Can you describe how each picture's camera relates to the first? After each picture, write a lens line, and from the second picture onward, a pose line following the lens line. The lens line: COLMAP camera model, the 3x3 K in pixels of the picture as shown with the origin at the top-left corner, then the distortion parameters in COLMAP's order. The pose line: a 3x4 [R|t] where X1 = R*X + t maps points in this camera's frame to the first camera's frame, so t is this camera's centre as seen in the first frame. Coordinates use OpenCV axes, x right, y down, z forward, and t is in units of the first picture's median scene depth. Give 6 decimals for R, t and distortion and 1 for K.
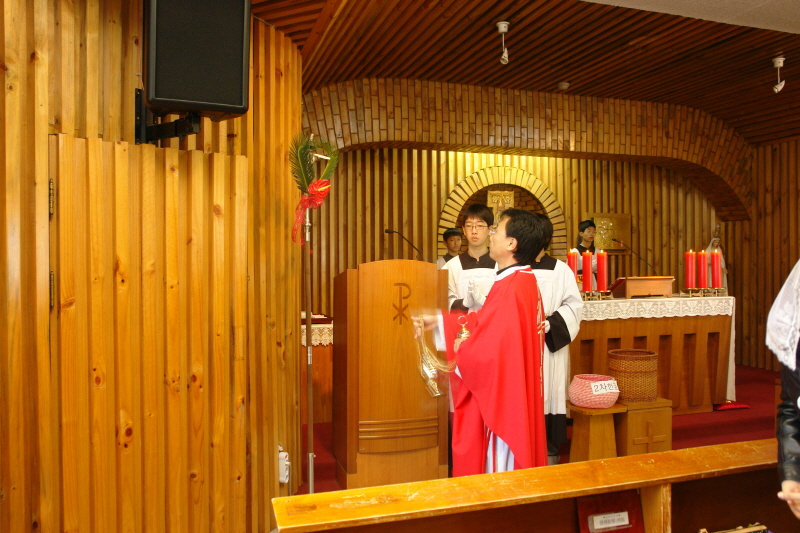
lens RADIAL K [[635.8, 0, 400.4], [0, 635.8, 262.3], [0, 0, 1]] dist [-0.002431, -0.000260]
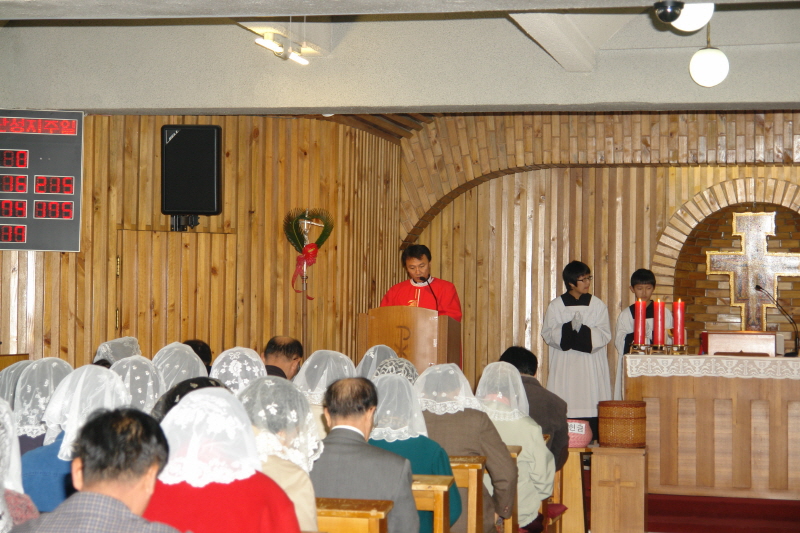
lens RADIAL K [[1934.1, 0, 399.9], [0, 1934.1, 266.6], [0, 0, 1]] dist [0.142119, 0.000000]
pose [[0.850170, 0.005316, -0.526481, 1.117675], [-0.018412, 0.999638, -0.019638, -0.003677], [0.526186, 0.026389, 0.849960, -1.199278]]
